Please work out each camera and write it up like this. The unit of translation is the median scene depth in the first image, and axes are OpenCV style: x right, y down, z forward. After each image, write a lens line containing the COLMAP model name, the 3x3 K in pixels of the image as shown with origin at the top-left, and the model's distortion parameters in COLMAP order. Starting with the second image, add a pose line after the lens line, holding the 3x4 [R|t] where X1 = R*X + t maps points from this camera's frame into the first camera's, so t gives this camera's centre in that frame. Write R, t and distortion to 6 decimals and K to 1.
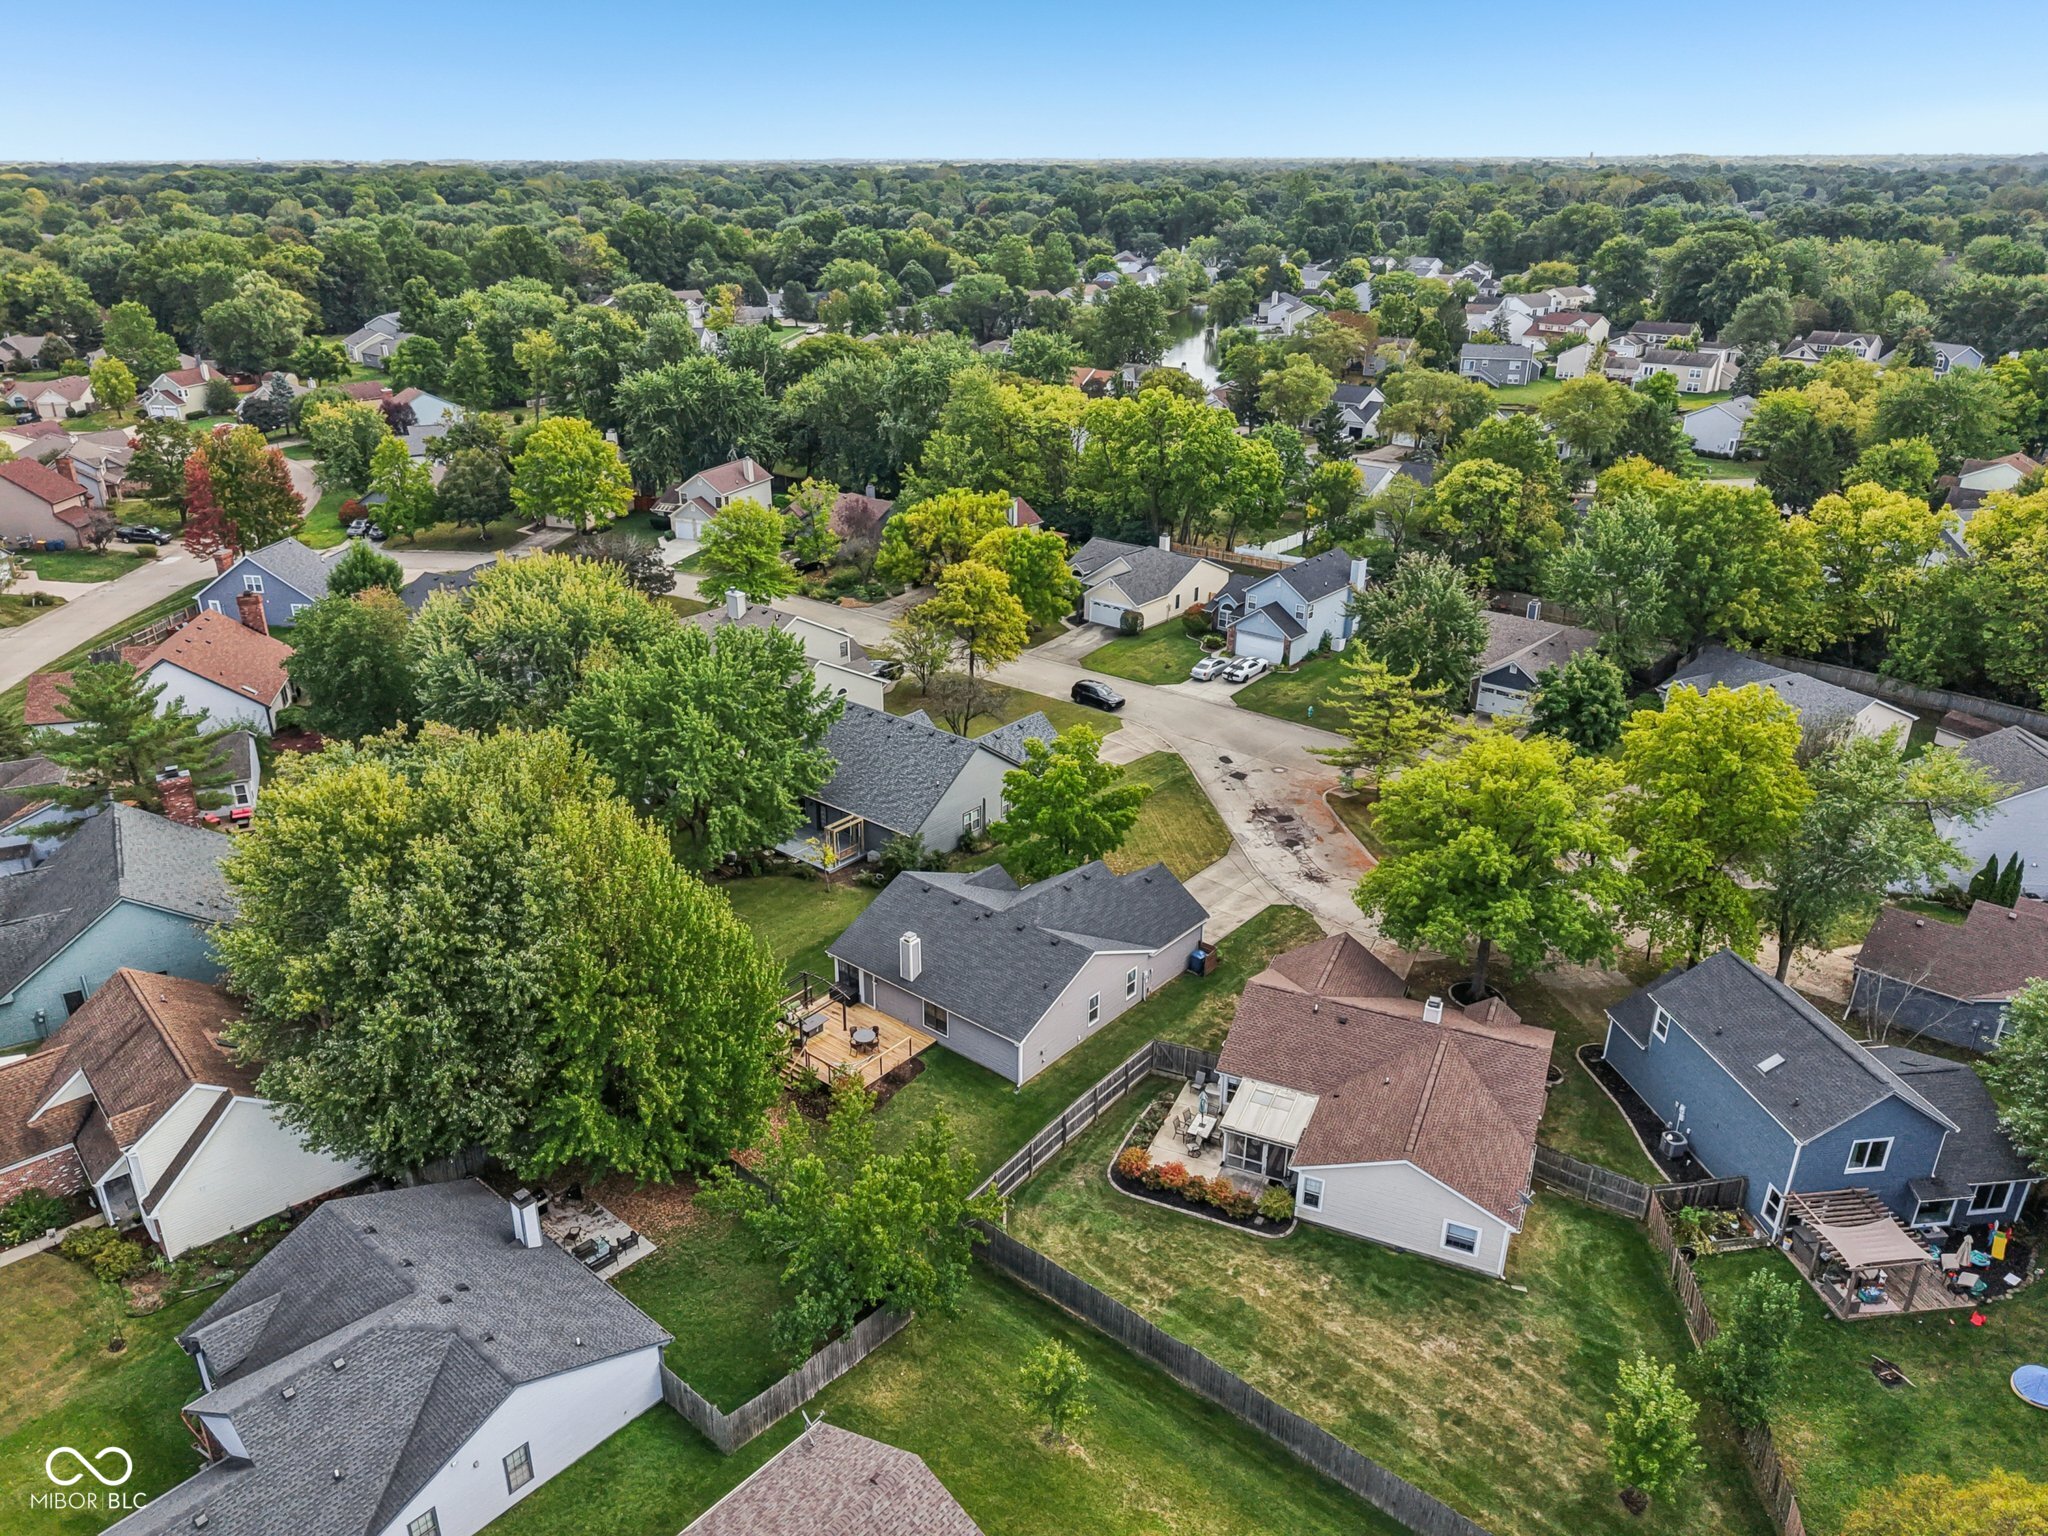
lens RADIAL K [[1402.3, 0, 991.9], [0, 1402.3, 839.9], [0, 0, 1]] dist [0.030794, -0.034648]
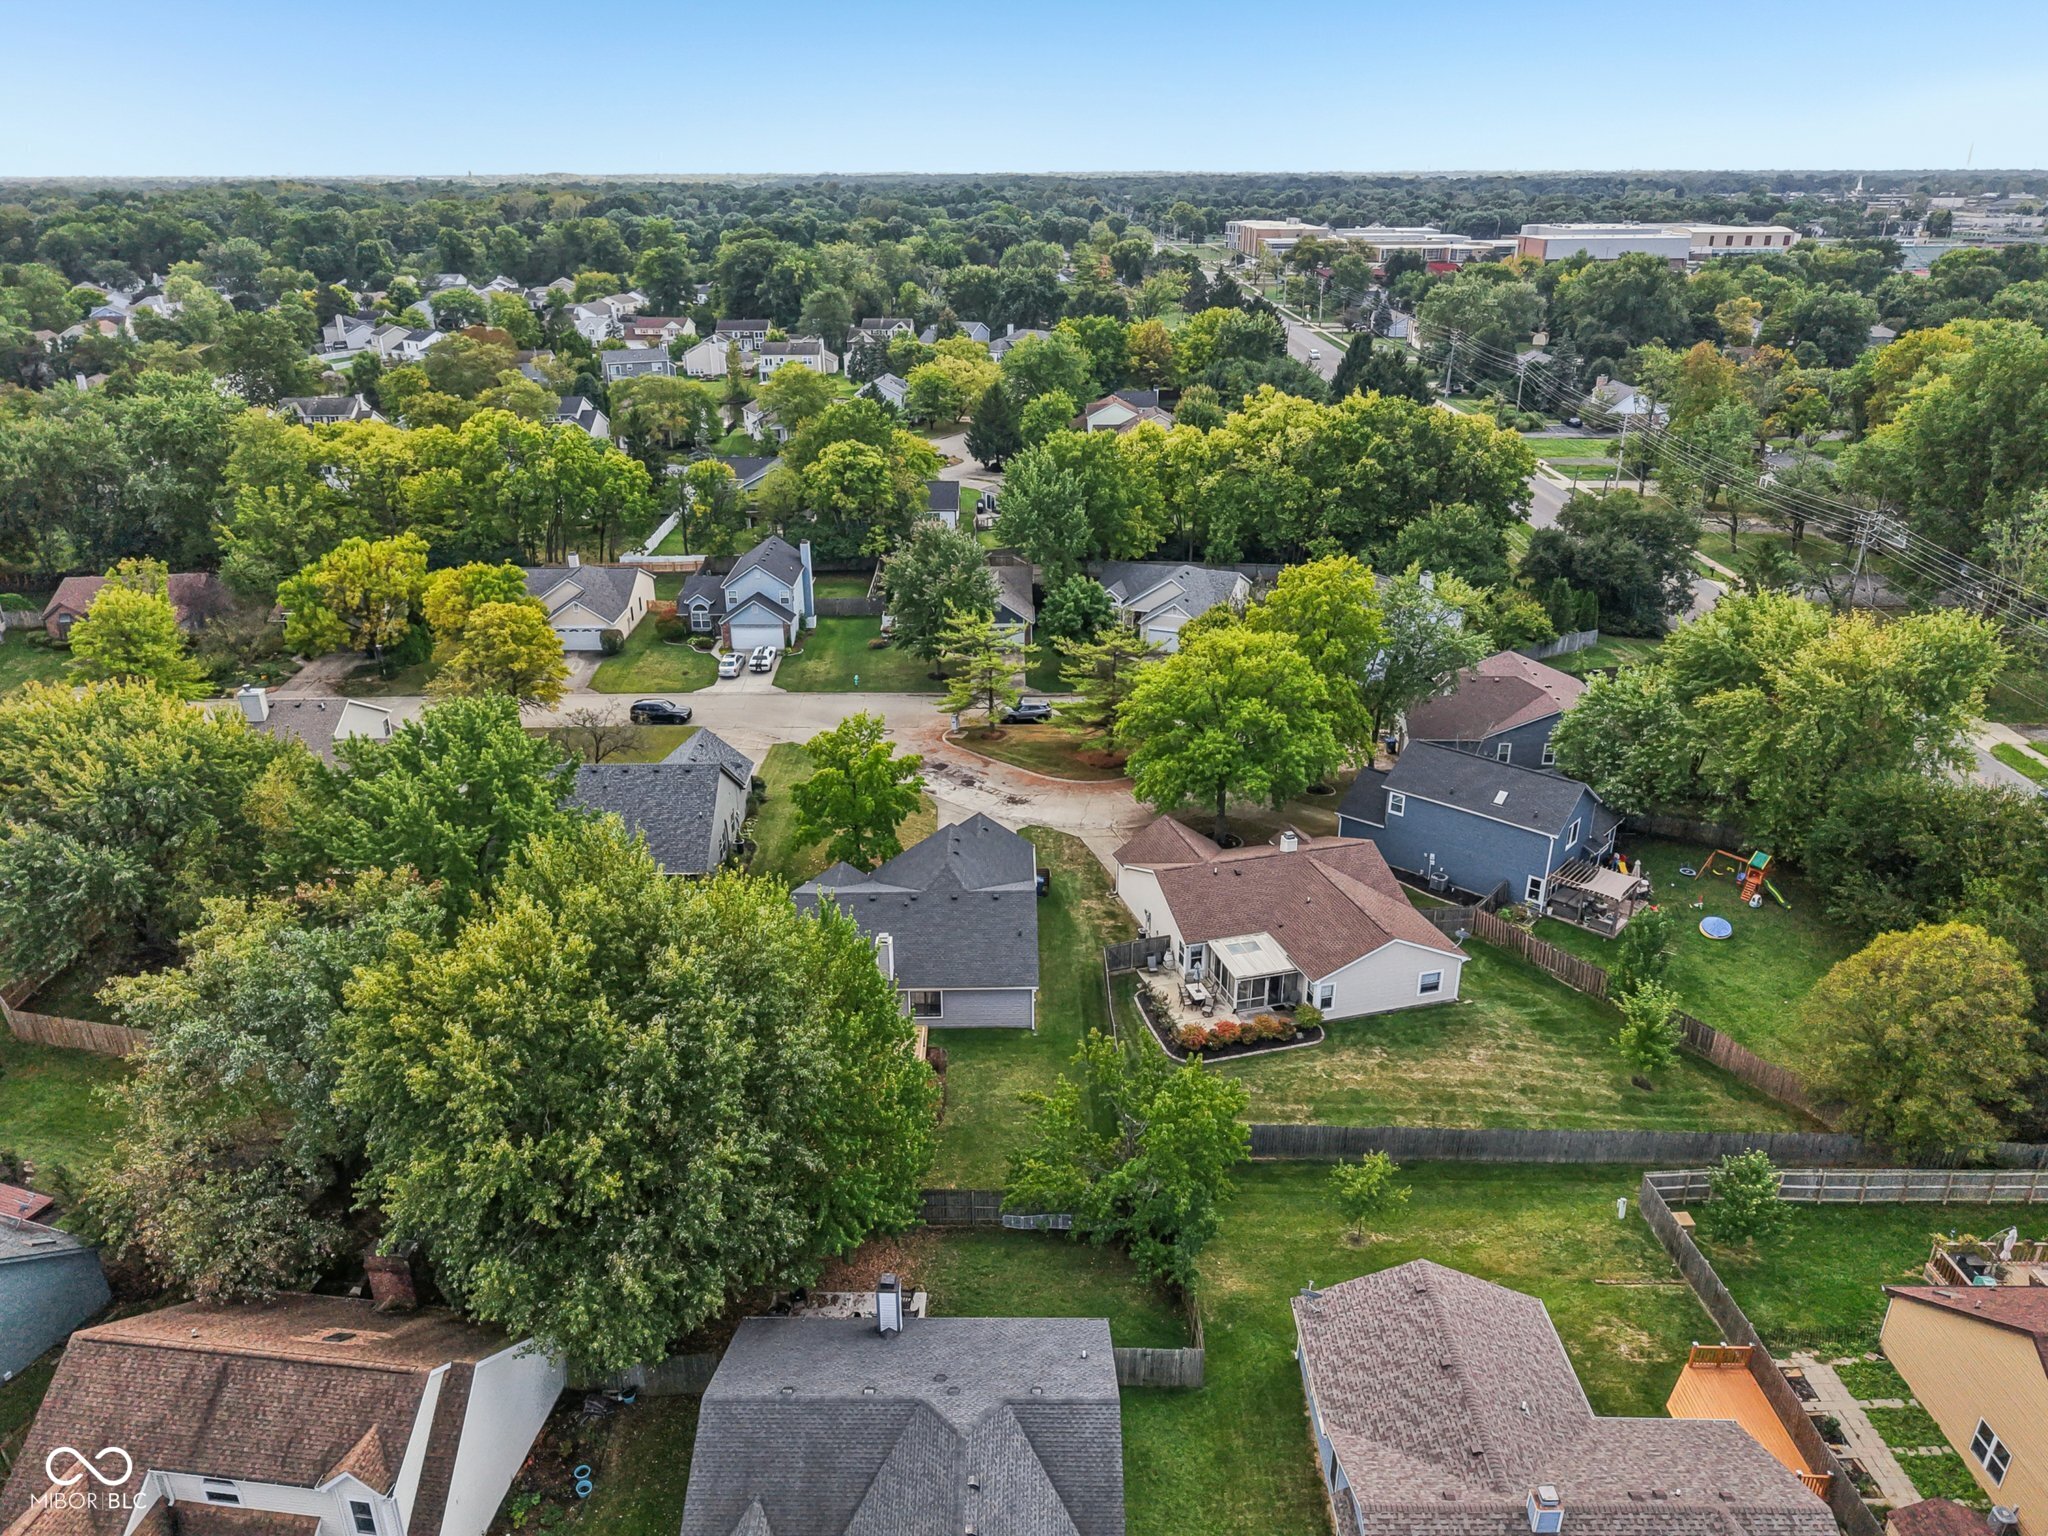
lens RADIAL K [[1402.3, 0, 1021.1], [0, 1402.3, 777.9], [0, 0, 1]] dist [0.030794, -0.034648]
pose [[0.755216, -0.260793, 0.601362, -0.324979], [0.288638, 0.956019, 0.052112, -0.036177], [-0.588504, 0.134220, 0.797275, 0.072748]]
